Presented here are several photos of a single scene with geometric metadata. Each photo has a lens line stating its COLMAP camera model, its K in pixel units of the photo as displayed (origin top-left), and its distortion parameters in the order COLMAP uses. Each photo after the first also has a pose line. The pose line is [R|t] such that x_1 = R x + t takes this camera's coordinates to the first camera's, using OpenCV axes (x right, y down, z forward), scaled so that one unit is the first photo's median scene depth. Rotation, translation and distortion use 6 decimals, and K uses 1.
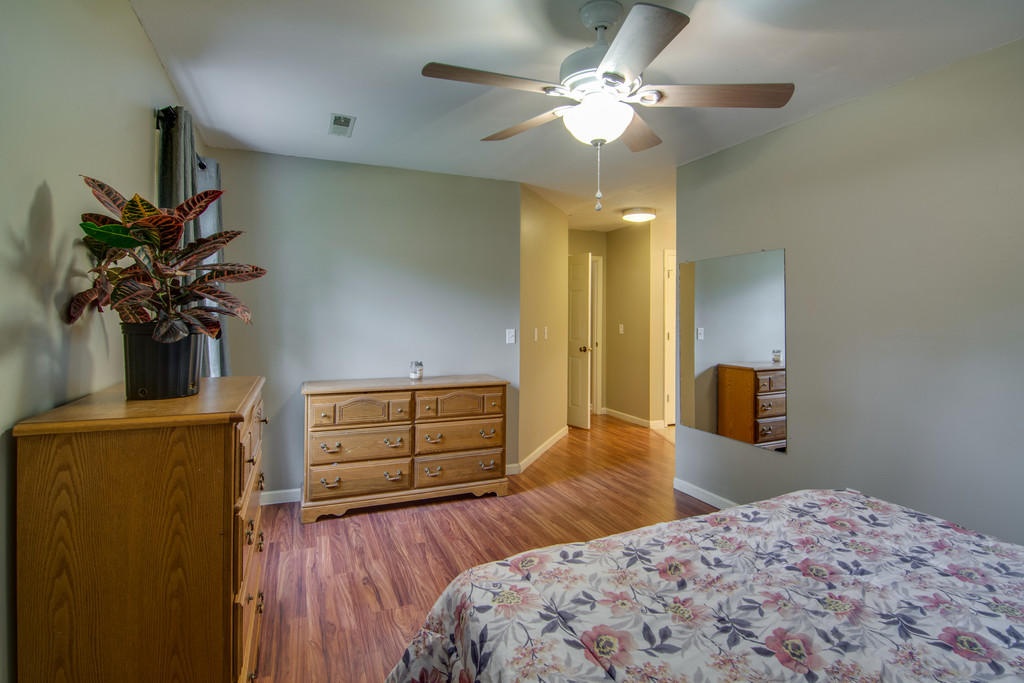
lens RADIAL K [[549.8, 0, 512.0], [0, 549.8, 341.5], [0, 0, 1]] dist [0.000025, -0.000185]
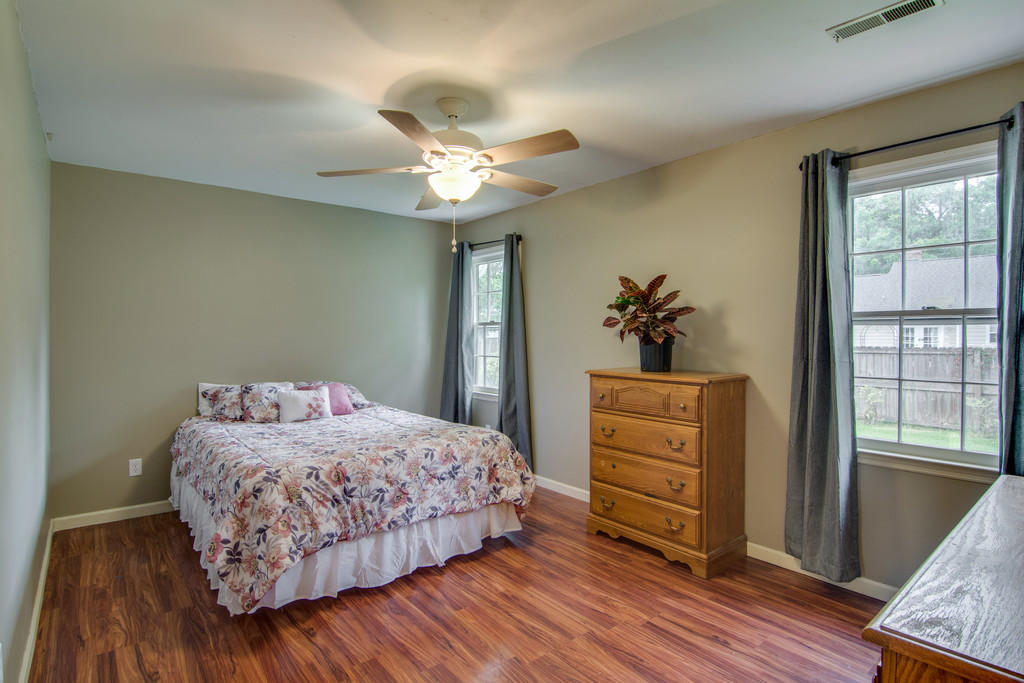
lens RADIAL K [[549.8, 0, 512.0], [0, 549.8, 341.5], [0, 0, 1]] dist [0.000025, -0.000185]
pose [[-0.964709, -0.007689, -0.263204, 0.305202], [-0.019971, 0.998831, 0.044021, -0.066460], [0.262558, 0.047724, -0.963735, 1.894734]]
